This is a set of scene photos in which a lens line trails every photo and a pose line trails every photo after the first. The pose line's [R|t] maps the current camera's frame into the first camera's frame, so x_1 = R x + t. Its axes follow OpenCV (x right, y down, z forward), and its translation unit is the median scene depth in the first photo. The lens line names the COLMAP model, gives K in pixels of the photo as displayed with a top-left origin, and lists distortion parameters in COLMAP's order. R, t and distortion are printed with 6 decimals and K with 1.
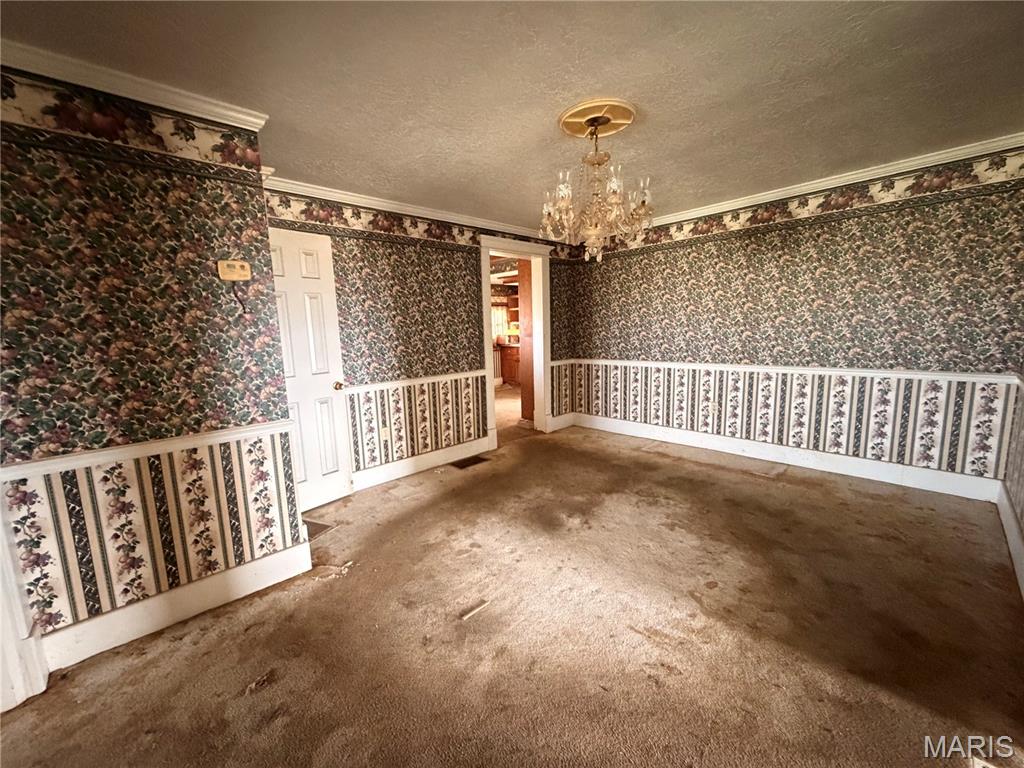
lens RADIAL K [[407.2, 0, 509.2], [0, 407.2, 384.3], [0, 0, 1]] dist [-0.000883, -0.000378]
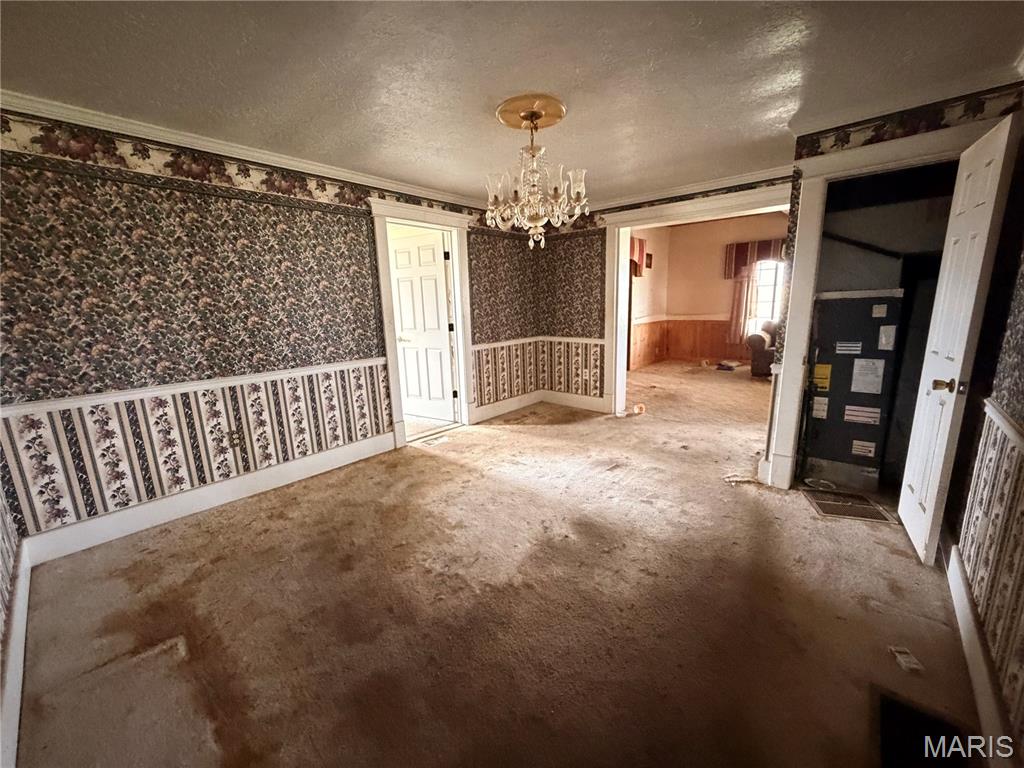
lens RADIAL K [[407.2, 0, 509.2], [0, 407.2, 384.3], [0, 0, 1]] dist [-0.000883, -0.000378]
pose [[-0.995148, 0.074929, -0.063773, 0.239462], [0.048667, 0.938139, 0.342823, -0.212600], [0.085515, 0.338056, -0.937233, 1.359473]]
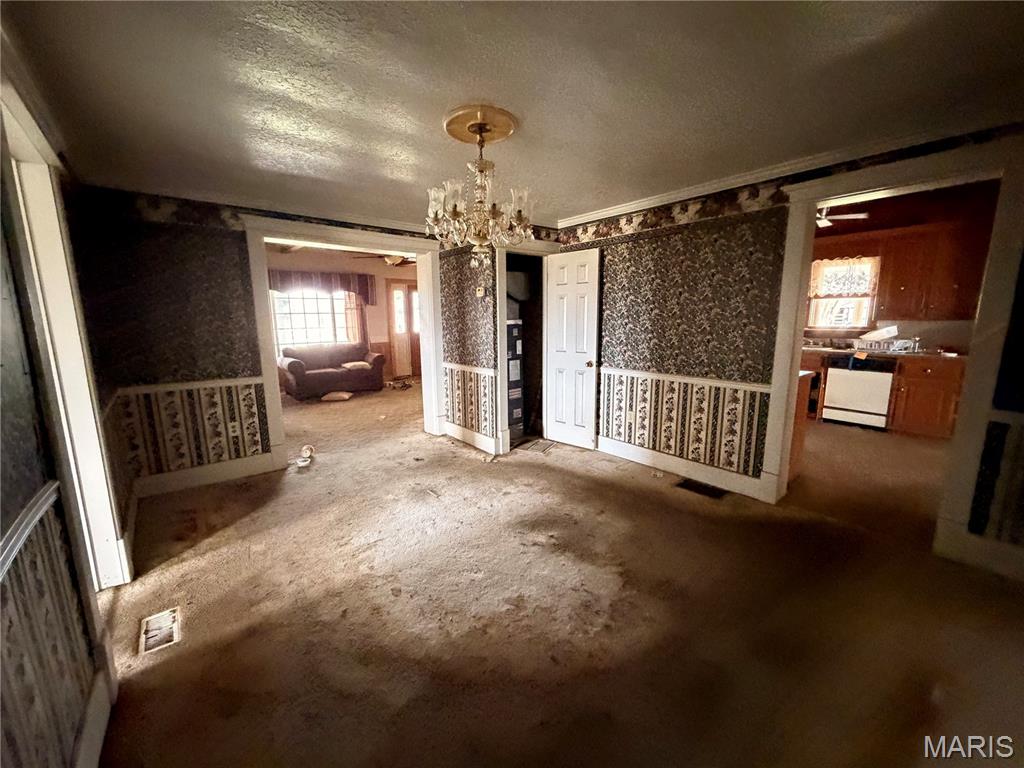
lens RADIAL K [[404.1, 0, 509.5], [0, 404.1, 386.3], [0, 0, 1]] dist [-0.003217, -0.000211]
pose [[-0.071609, 0.197893, -0.977604, 0.795442], [-0.133436, 0.969410, 0.206008, -0.144383], [0.988467, 0.145200, -0.043013, 0.730734]]
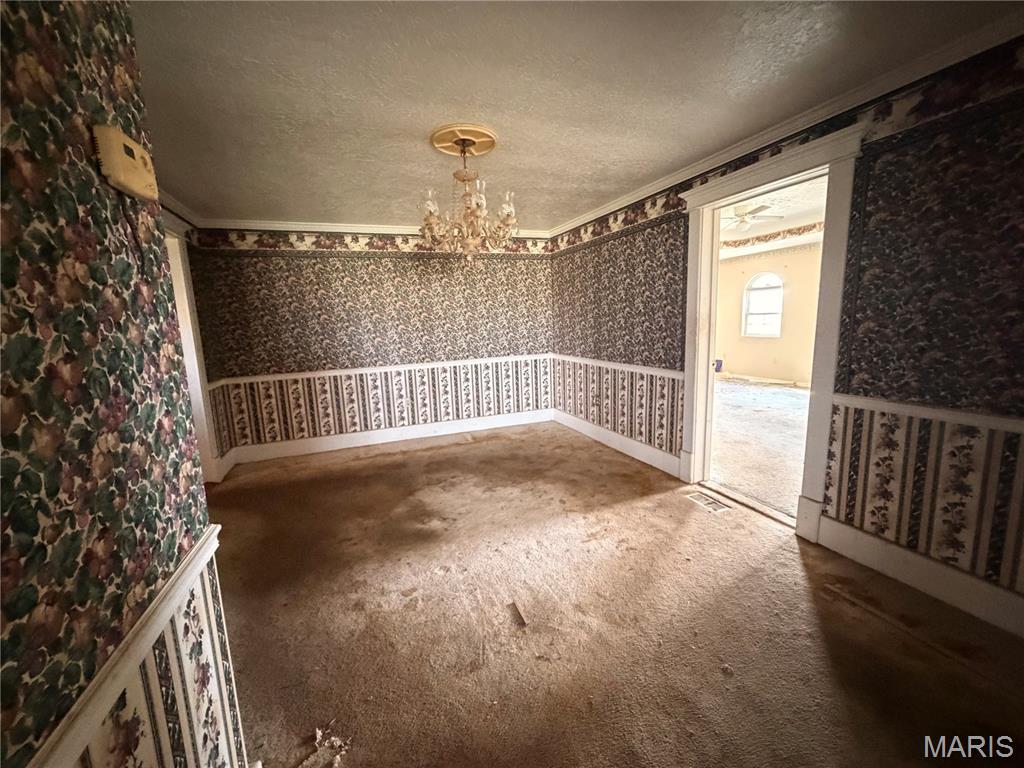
lens RADIAL K [[407.2, 0, 509.2], [0, 407.2, 384.3], [0, 0, 1]] dist [-0.000883, -0.000378]
pose [[0.388469, -0.122623, 0.913267, -0.506736], [0.155885, 0.985566, 0.066023, -0.029301], [-0.908181, 0.116717, 0.401977, 0.314069]]
